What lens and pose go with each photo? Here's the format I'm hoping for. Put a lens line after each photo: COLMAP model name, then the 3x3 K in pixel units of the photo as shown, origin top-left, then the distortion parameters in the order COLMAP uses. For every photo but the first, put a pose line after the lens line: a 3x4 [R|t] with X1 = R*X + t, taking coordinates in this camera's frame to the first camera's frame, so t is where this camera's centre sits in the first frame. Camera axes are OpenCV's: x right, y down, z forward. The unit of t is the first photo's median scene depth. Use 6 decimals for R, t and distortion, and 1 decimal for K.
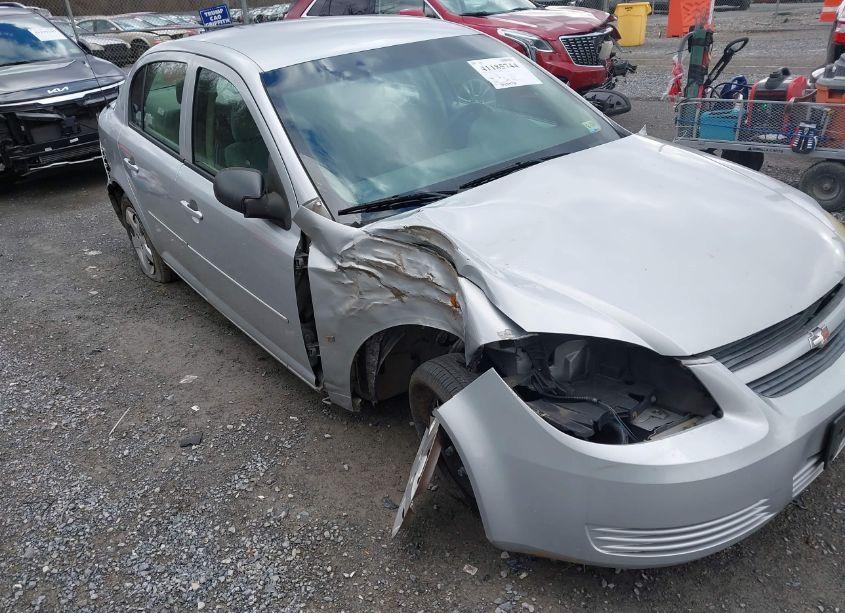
lens RADIAL K [[667.8, 0, 428.0], [0, 667.8, 308.3], [0, 0, 1]] dist [0.029658, -0.033829]
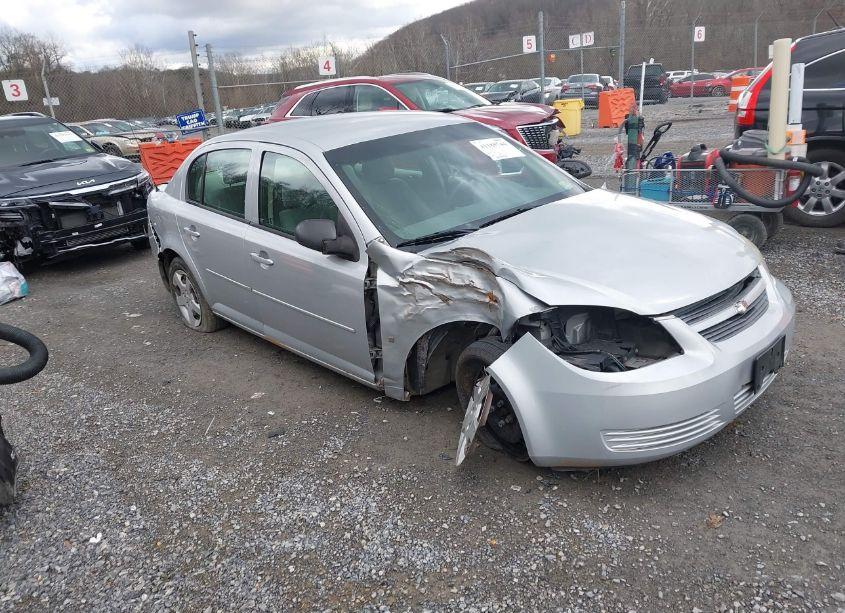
lens RADIAL K [[667.8, 0, 418.7], [0, 667.8, 306.8], [0, 0, 1]] dist [0.029658, -0.033829]
pose [[0.997177, -0.042103, 0.062166, -0.162957], [0.049999, 0.990058, -0.131477, 0.150870], [-0.056012, 0.134214, 0.989368, -0.316120]]
